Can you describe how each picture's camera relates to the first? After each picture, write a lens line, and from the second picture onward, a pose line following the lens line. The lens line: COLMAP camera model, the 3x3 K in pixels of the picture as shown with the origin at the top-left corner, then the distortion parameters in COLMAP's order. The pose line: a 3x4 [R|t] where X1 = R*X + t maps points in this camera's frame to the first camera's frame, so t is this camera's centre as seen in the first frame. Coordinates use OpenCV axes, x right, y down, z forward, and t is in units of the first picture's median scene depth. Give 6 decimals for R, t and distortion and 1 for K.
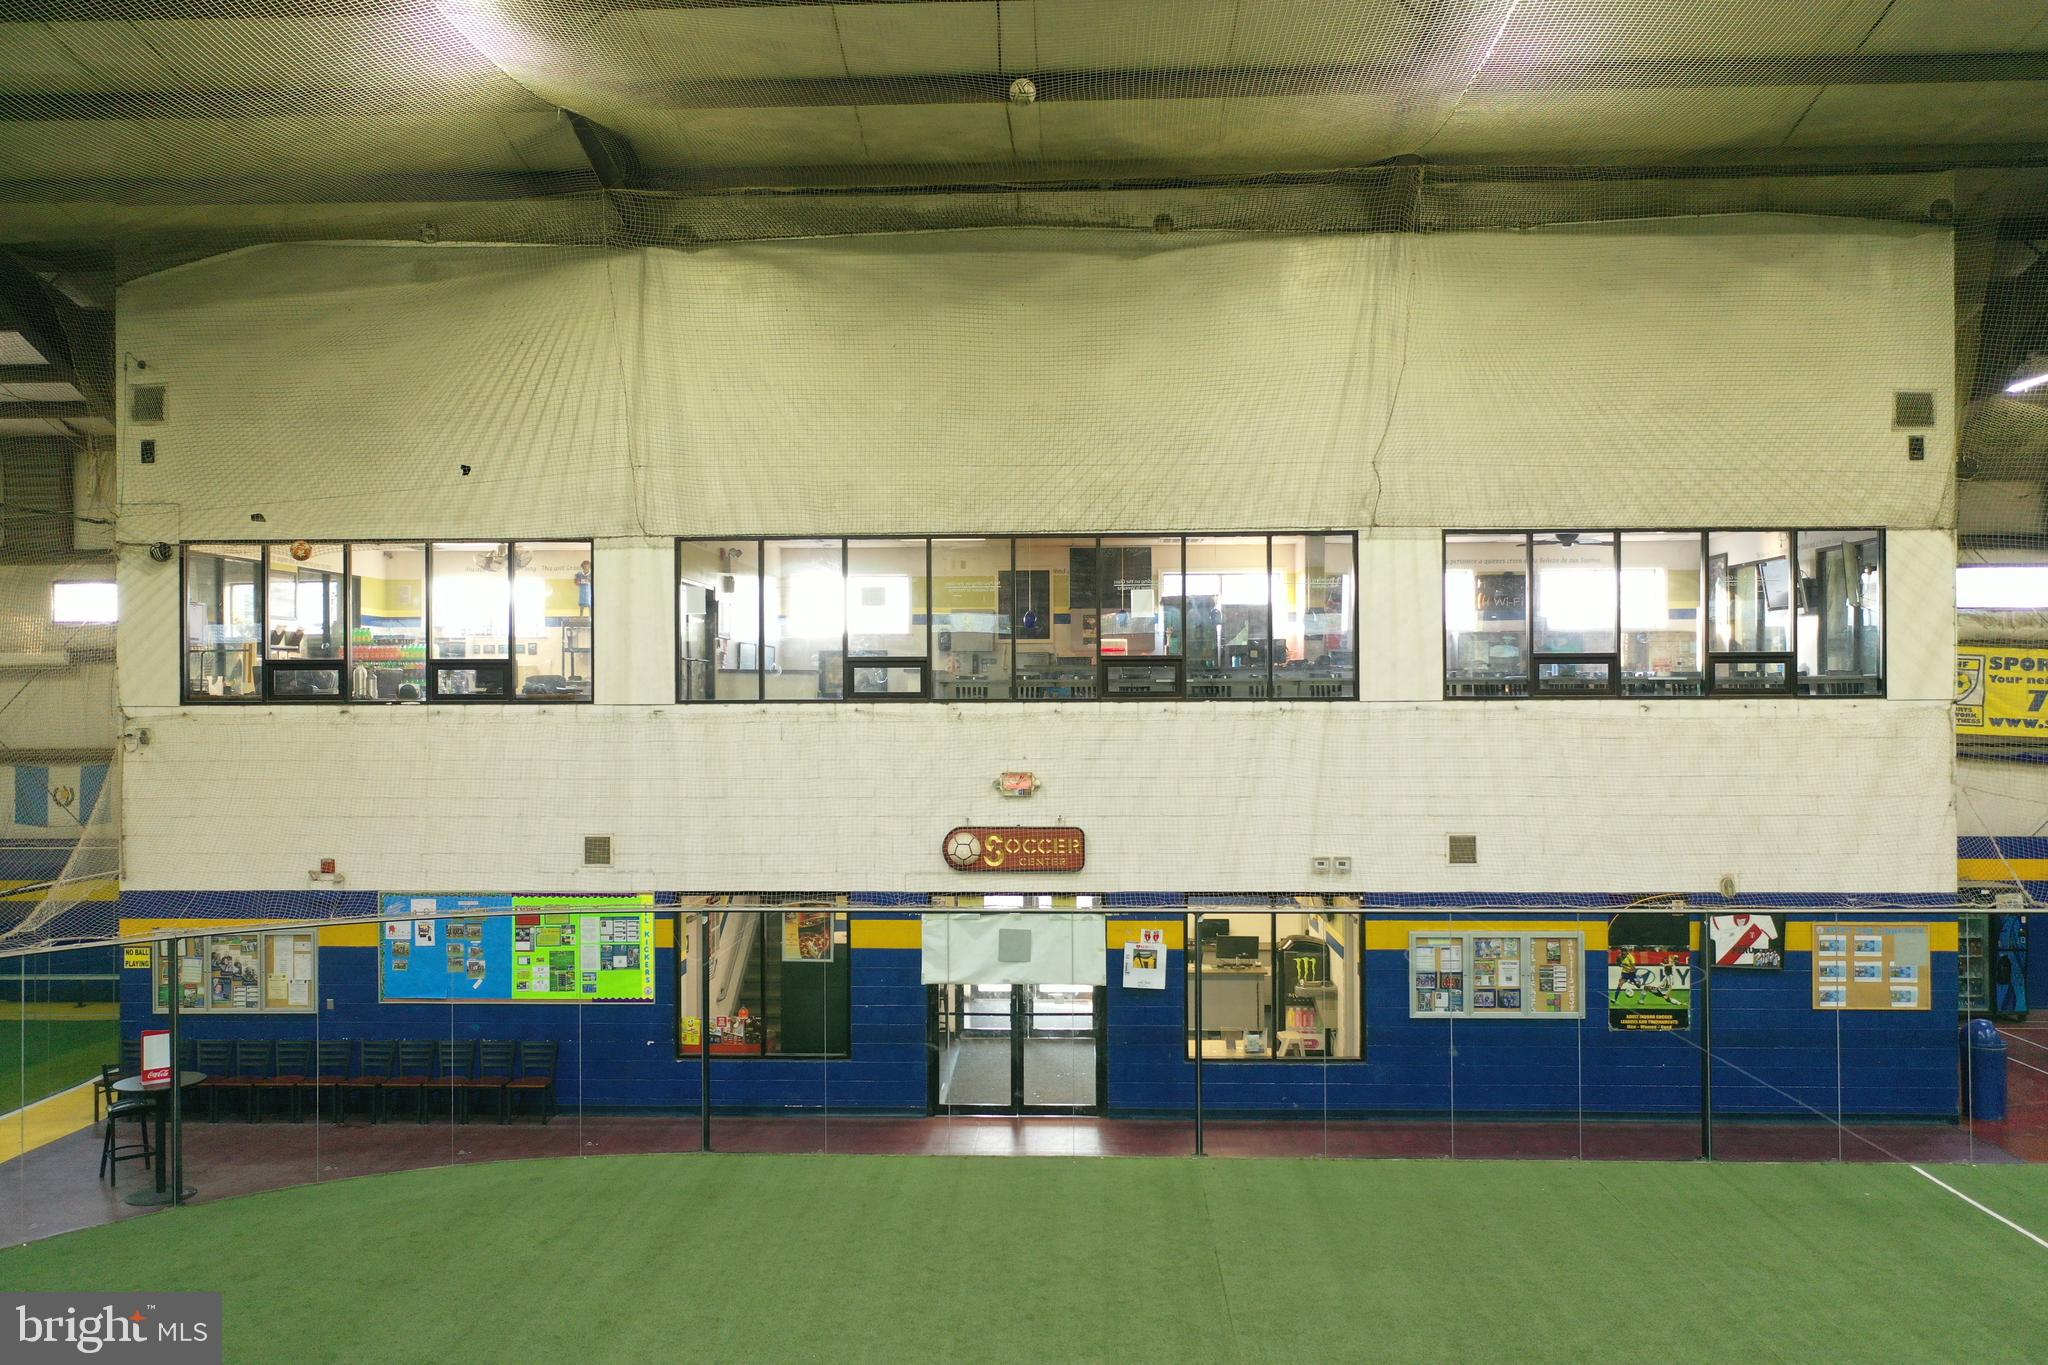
lens RADIAL K [[1607.7, 0, 1024.0], [0, 1607.7, 682.5], [0, 0, 1]] dist [0.005158, 0.002145]
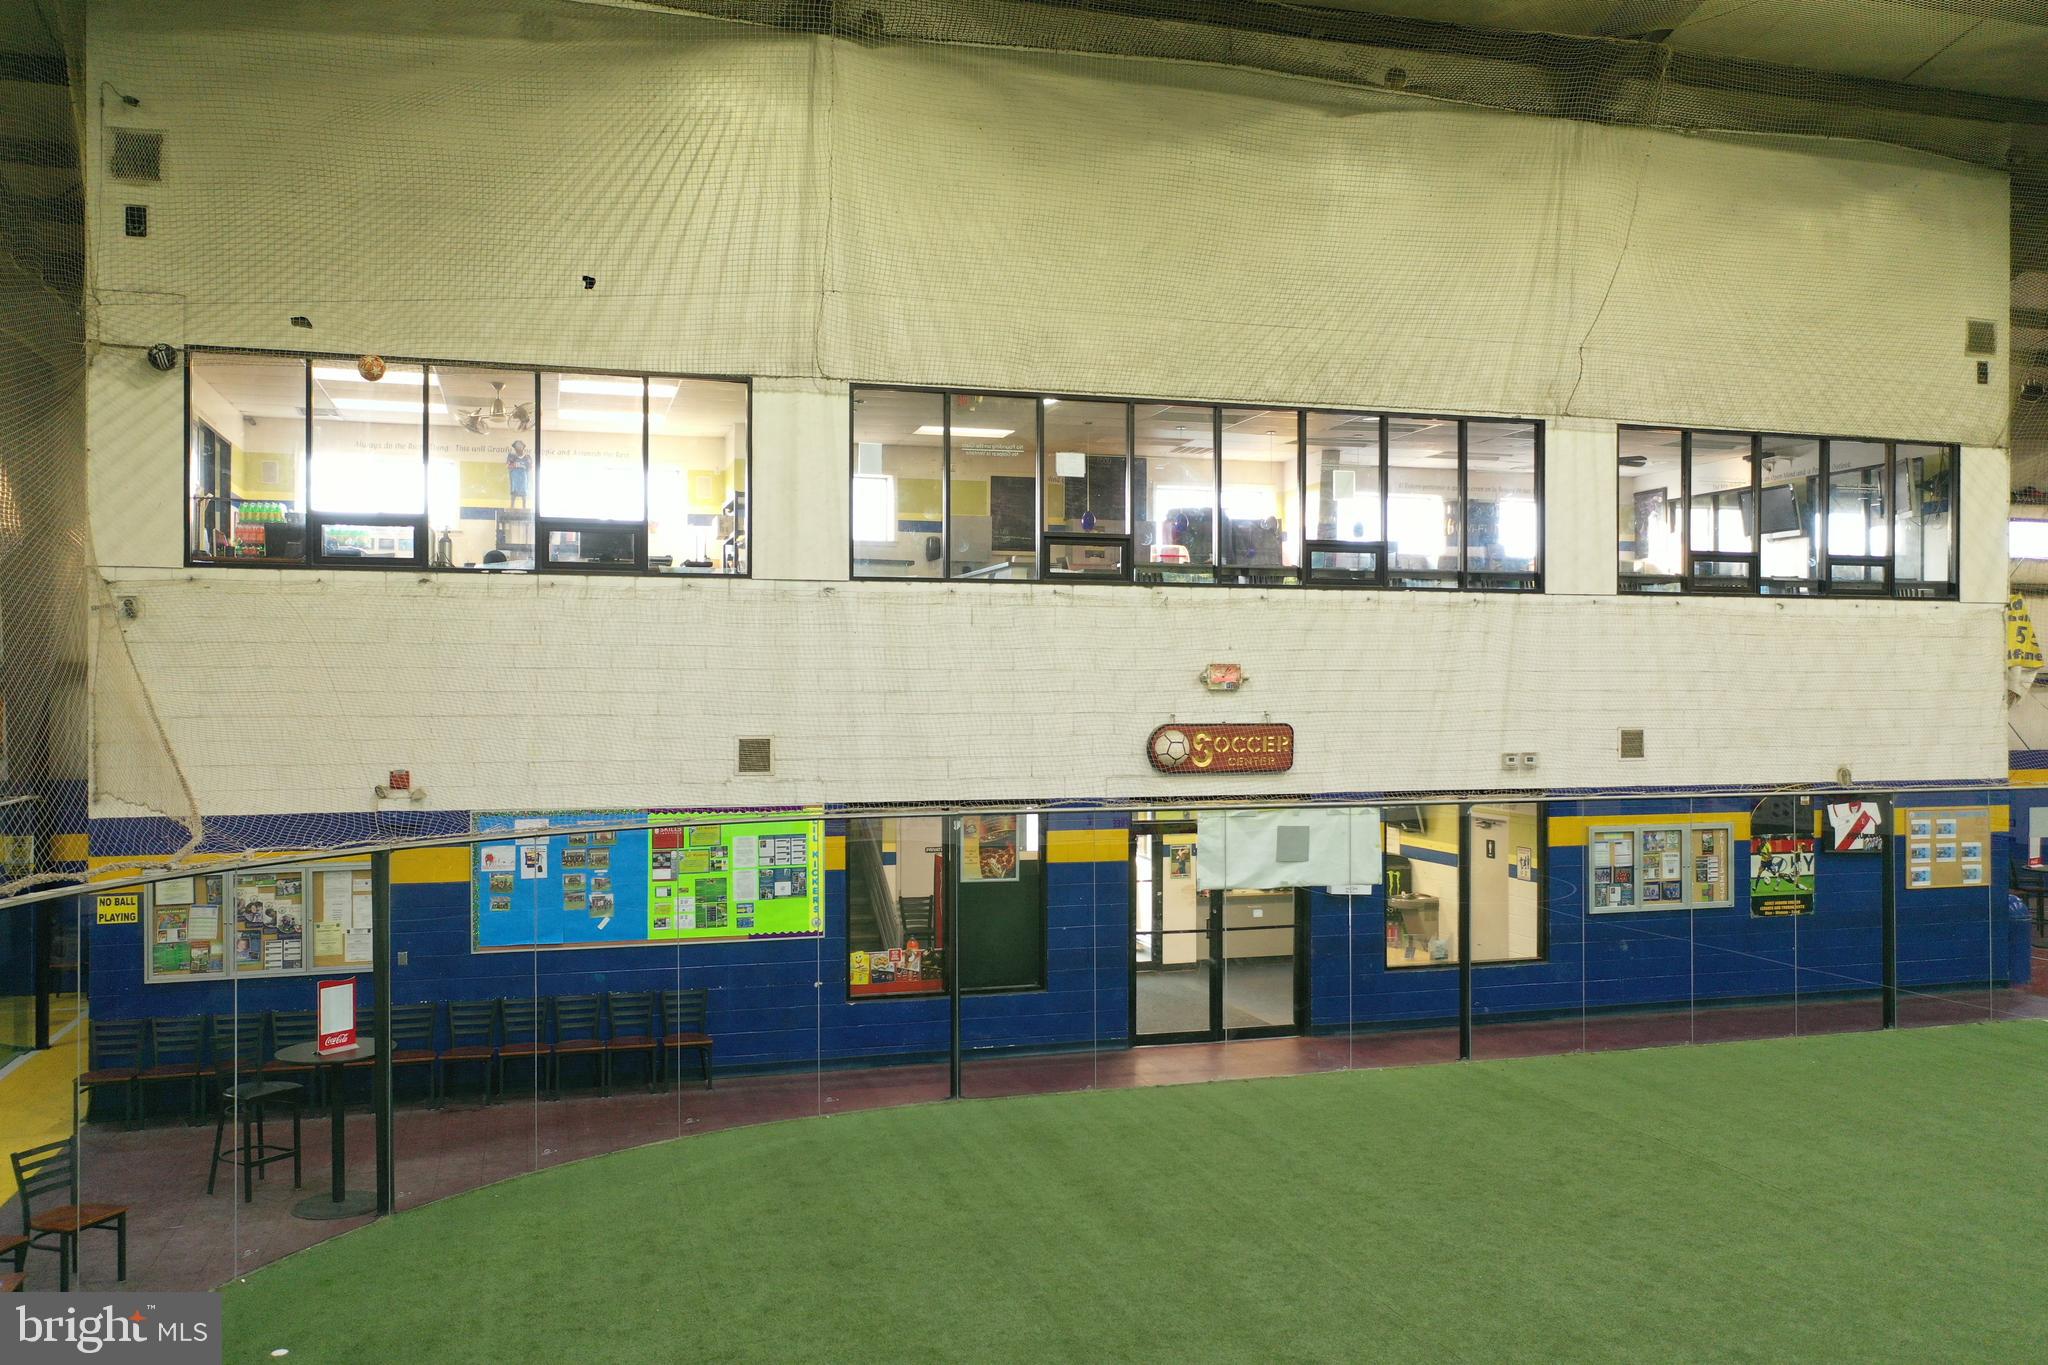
lens RADIAL K [[1607.7, 0, 1024.0], [0, 1607.7, 682.5], [0, 0, 1]] dist [0.005158, 0.002145]
pose [[0.944508, 0.005031, 0.328451, -0.411433], [-0.004943, 0.999987, -0.001102, 0.068003], [-0.328452, -0.000583, 0.944520, 0.175670]]
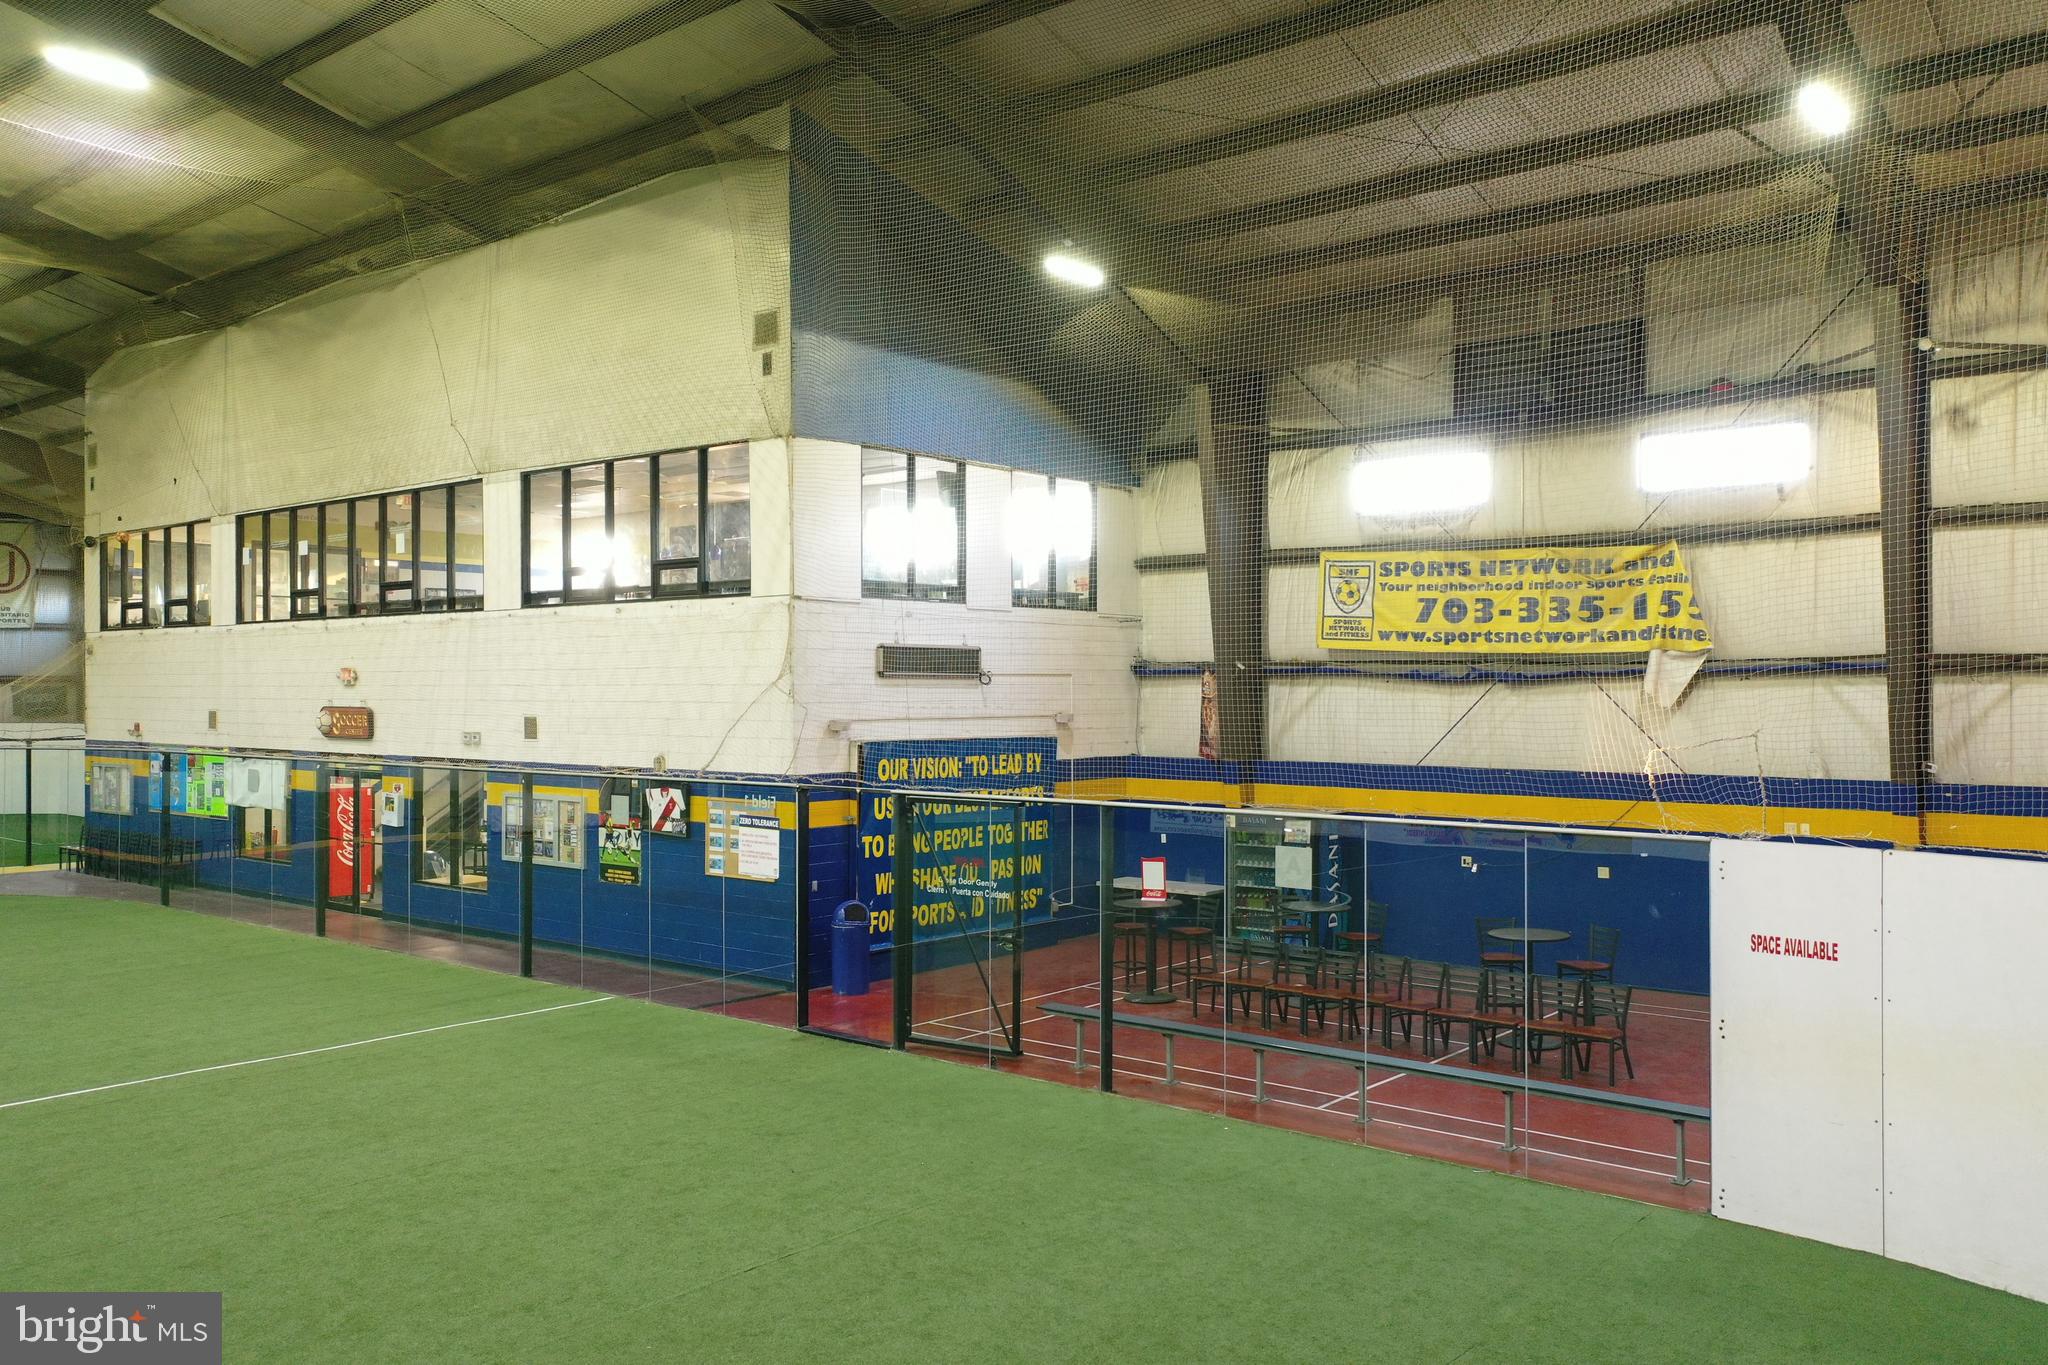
lens RADIAL K [[1628.2, 0, 1024.0], [0, 1628.2, 682.5], [0, 0, 1]] dist [0.001221, -0.000508]
pose [[0.794803, 0.002066, -0.606863, 1.329379], [-0.000756, 0.999997, 0.002413, 0.064854], [0.606866, -0.001459, 0.794803, 0.228310]]
